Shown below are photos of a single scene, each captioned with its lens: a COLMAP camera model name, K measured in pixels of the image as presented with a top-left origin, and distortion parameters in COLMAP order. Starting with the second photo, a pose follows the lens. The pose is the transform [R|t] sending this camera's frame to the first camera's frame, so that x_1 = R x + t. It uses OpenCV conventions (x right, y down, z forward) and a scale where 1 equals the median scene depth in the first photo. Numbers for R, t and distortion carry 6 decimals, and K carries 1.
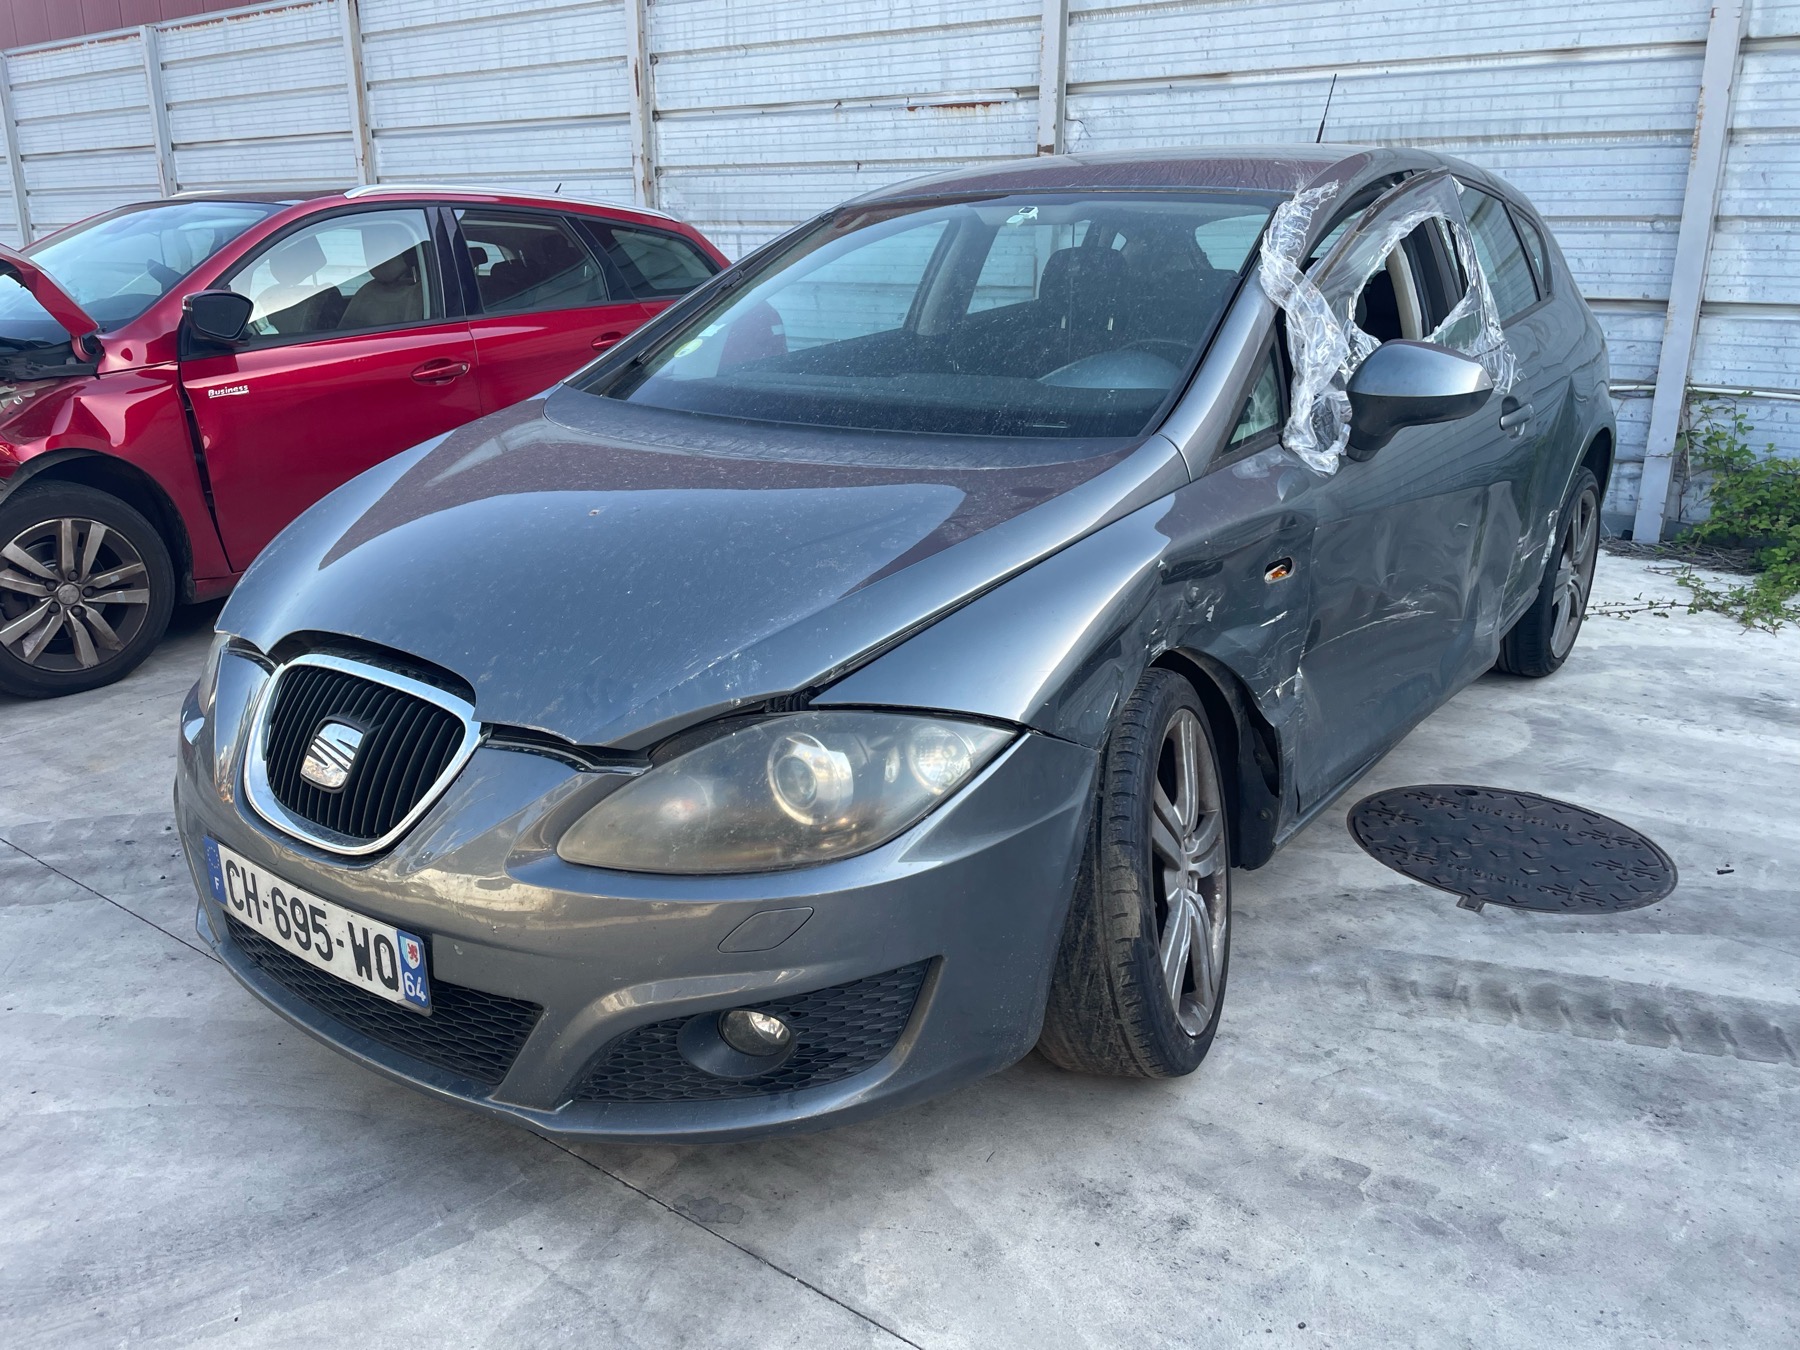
lens RADIAL K [[1366.9, 0, 897.2], [0, 1366.9, 672.8], [0, 0, 1]] dist [0.016721, -0.000783]
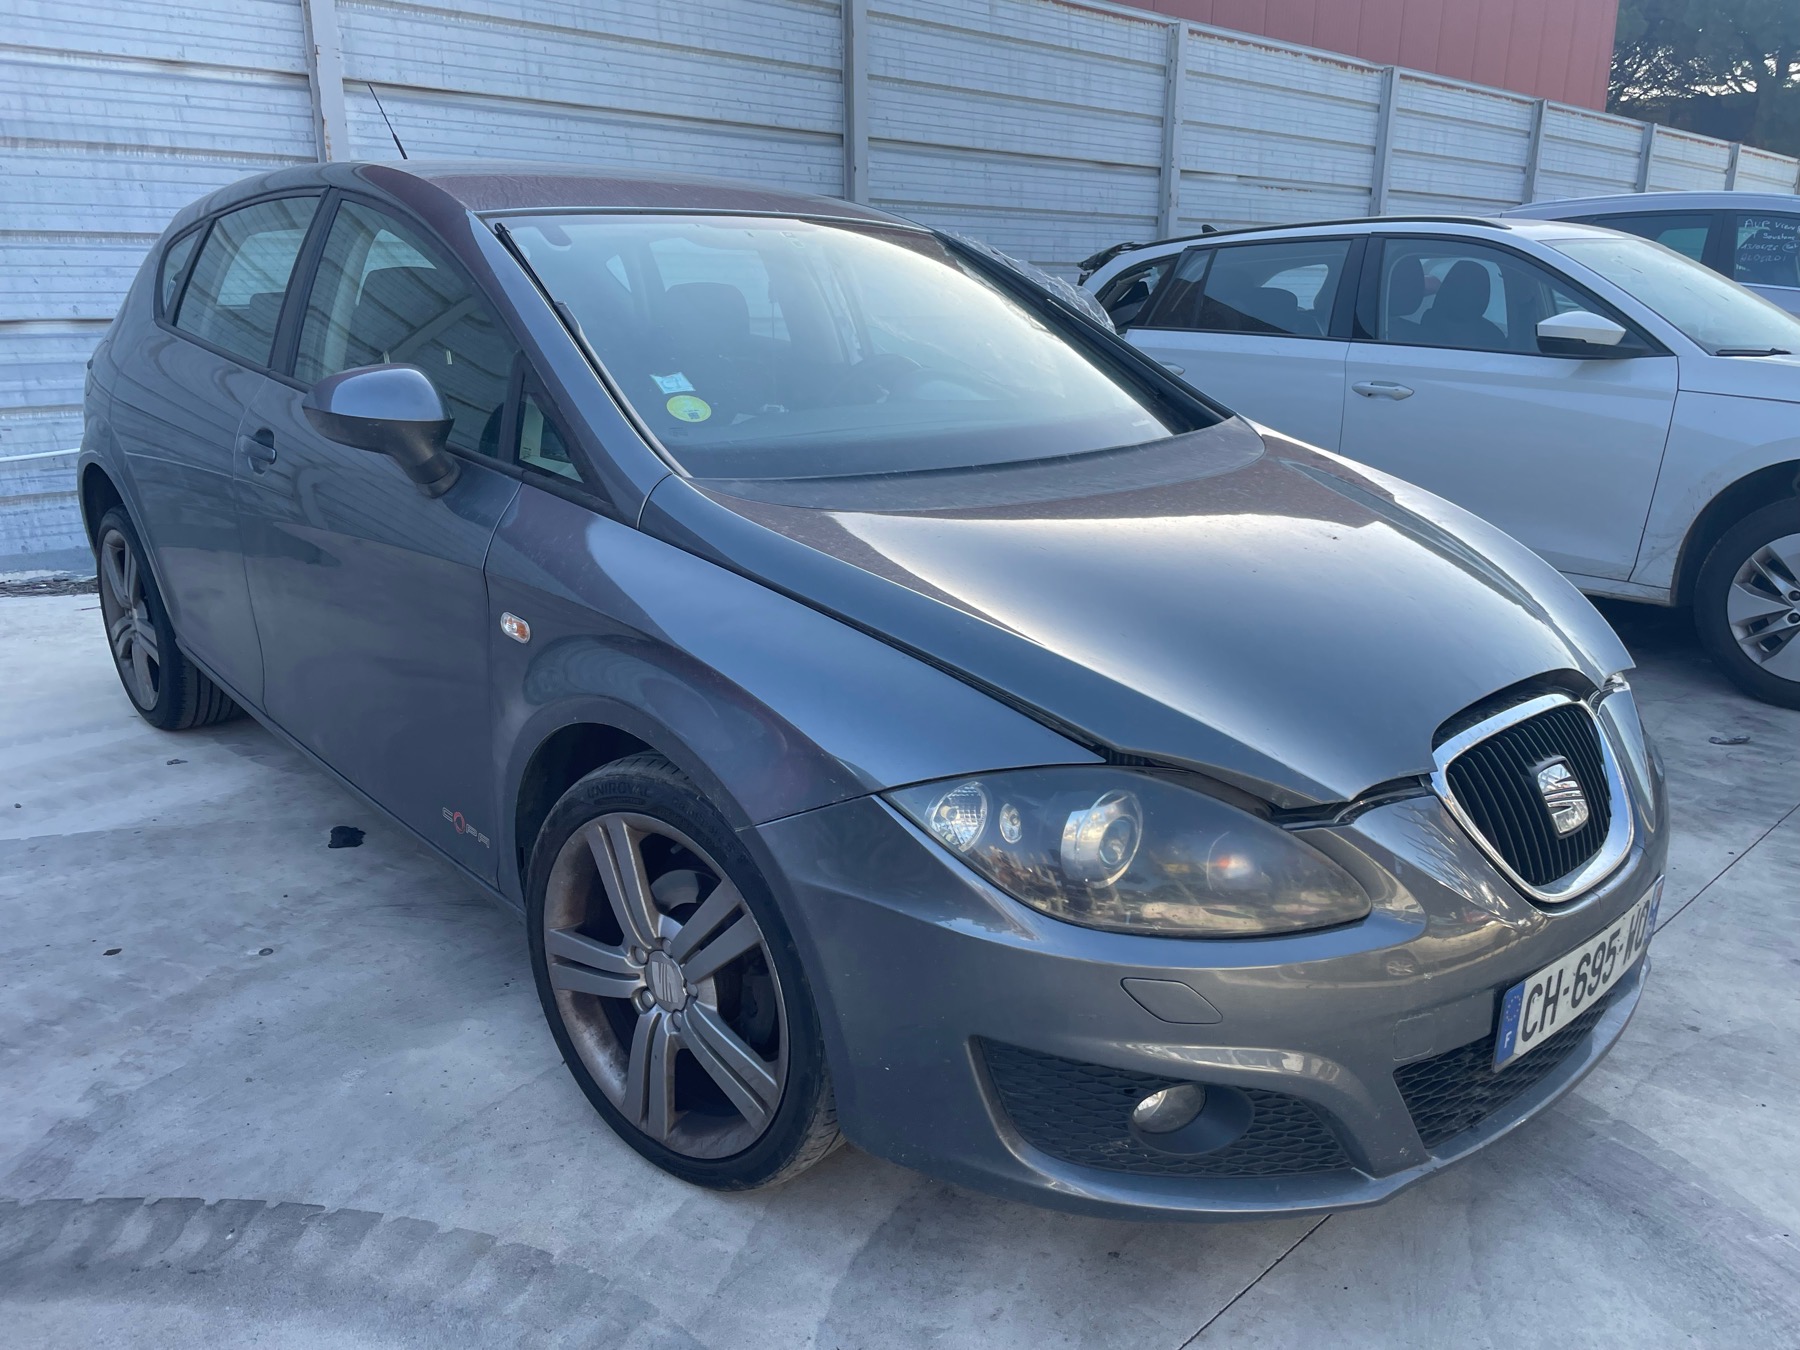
lens RADIAL K [[1366.9, 0, 897.3], [0, 1366.9, 677.9], [0, 0, 1]] dist [0.016721, -0.000783]
pose [[0.180266, -0.298791, 0.937138, -0.452094], [0.292134, 0.926019, 0.239052, -0.134248], [-0.939235, 0.230677, 0.254217, 0.374706]]
